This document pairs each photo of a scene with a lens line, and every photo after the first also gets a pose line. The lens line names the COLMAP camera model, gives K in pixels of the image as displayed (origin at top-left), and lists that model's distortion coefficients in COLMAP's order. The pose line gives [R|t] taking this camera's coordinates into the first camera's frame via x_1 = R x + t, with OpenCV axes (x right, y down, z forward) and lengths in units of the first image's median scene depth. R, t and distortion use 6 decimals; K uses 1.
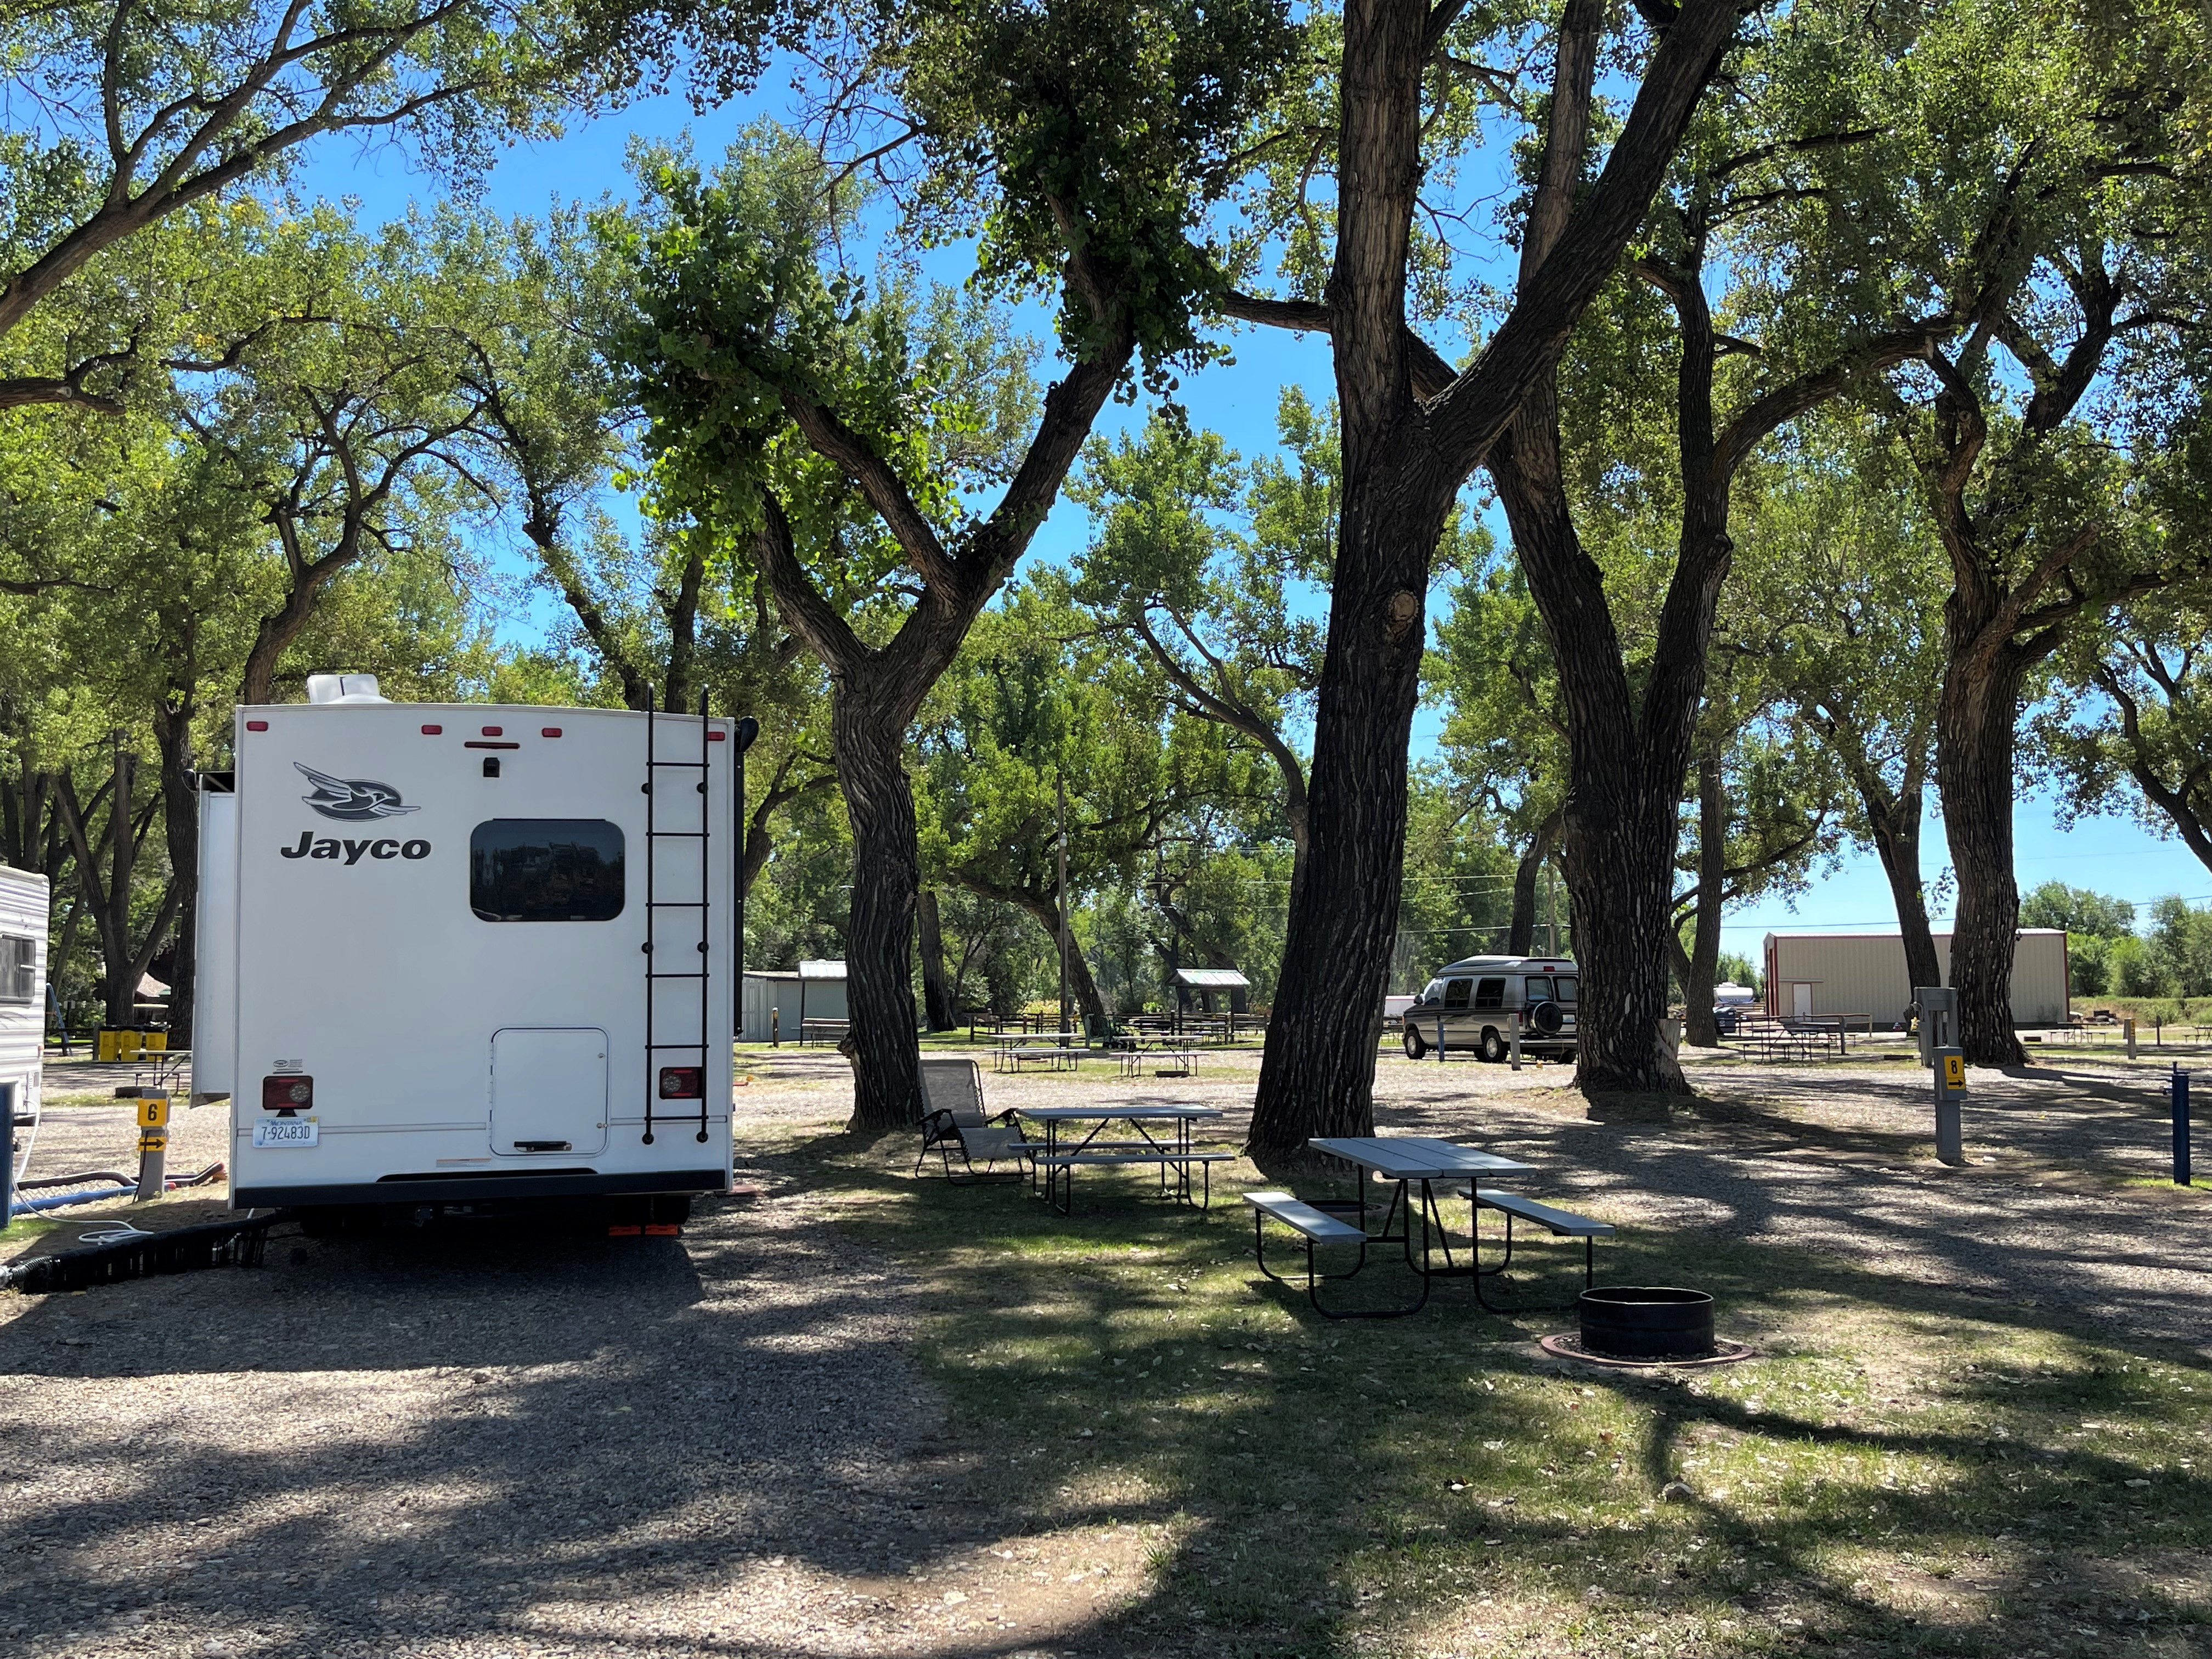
lens RADIAL K [[2036.6, 0, 1105.8], [0, 2036.6, 832.1], [0, 0, 1]] dist [0.045198, 0.000000]
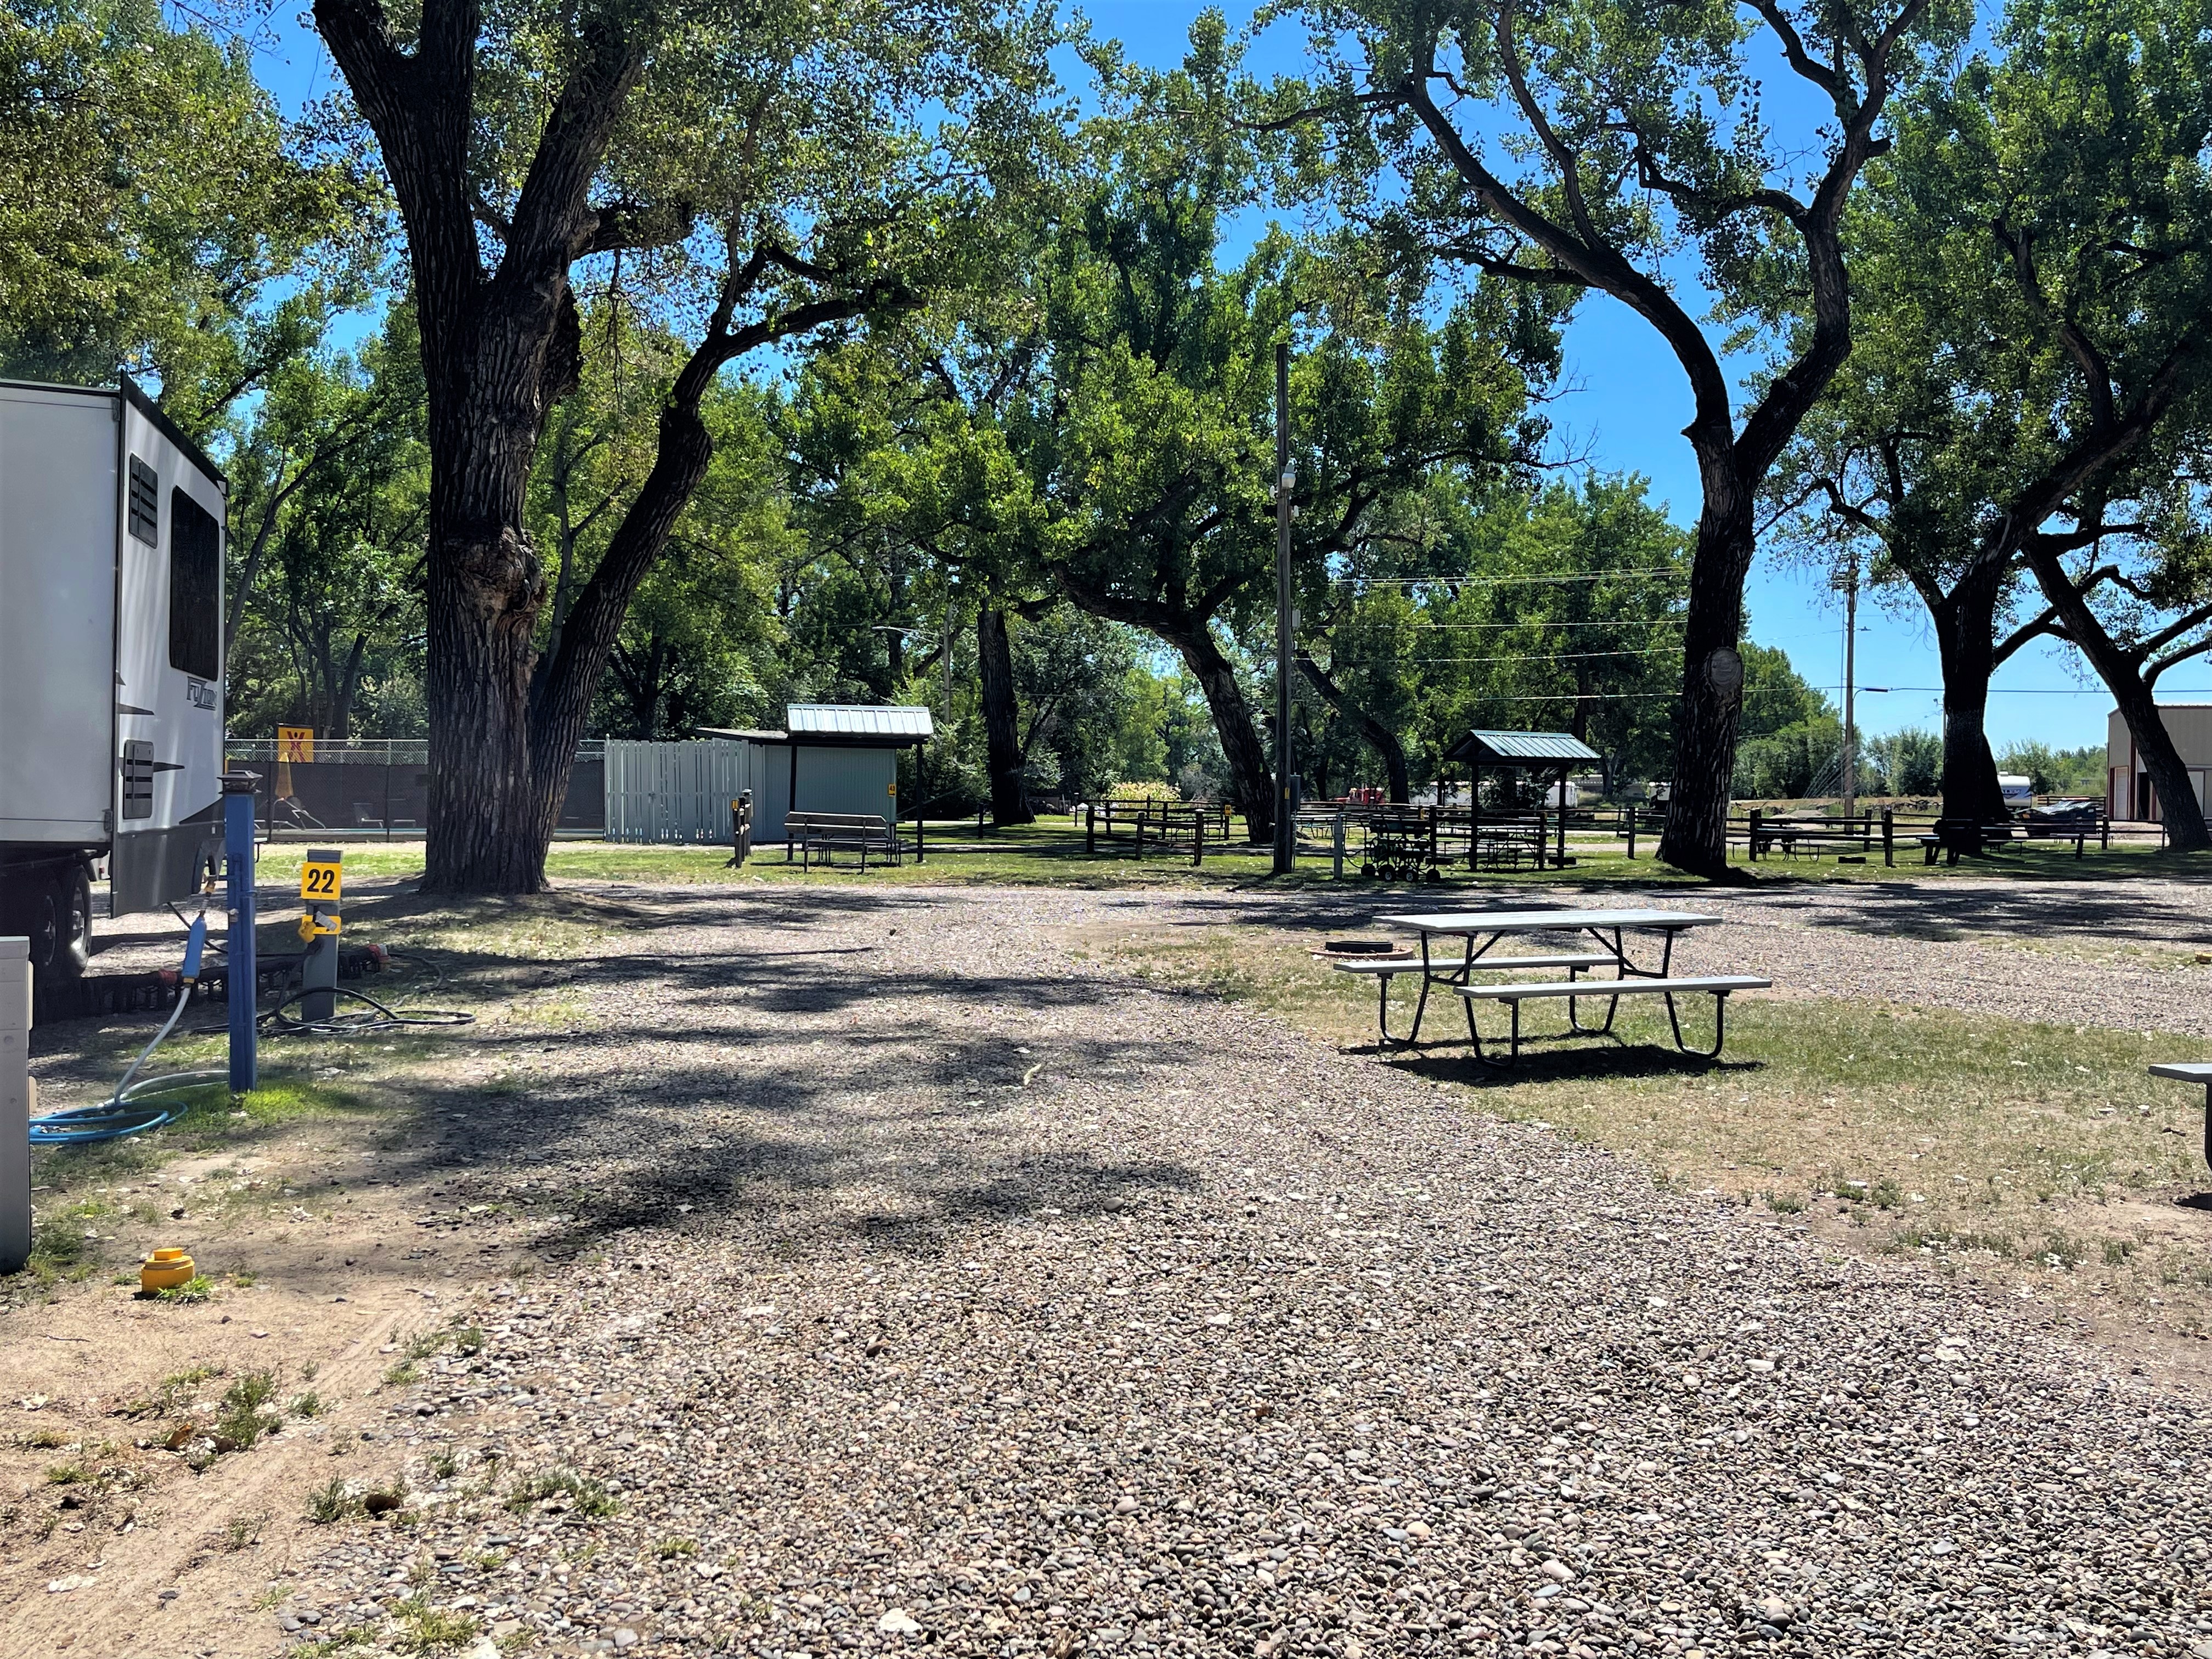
lens RADIAL K [[2036.6, 0, 1107.0], [0, 2036.6, 826.0], [0, 0, 1]] dist [0.045198, 0.000000]
pose [[0.999708, 0.014328, -0.019435, -0.043592], [-0.012238, 0.994537, 0.103662, 0.031163], [0.020814, -0.103394, 0.994423, 0.369484]]
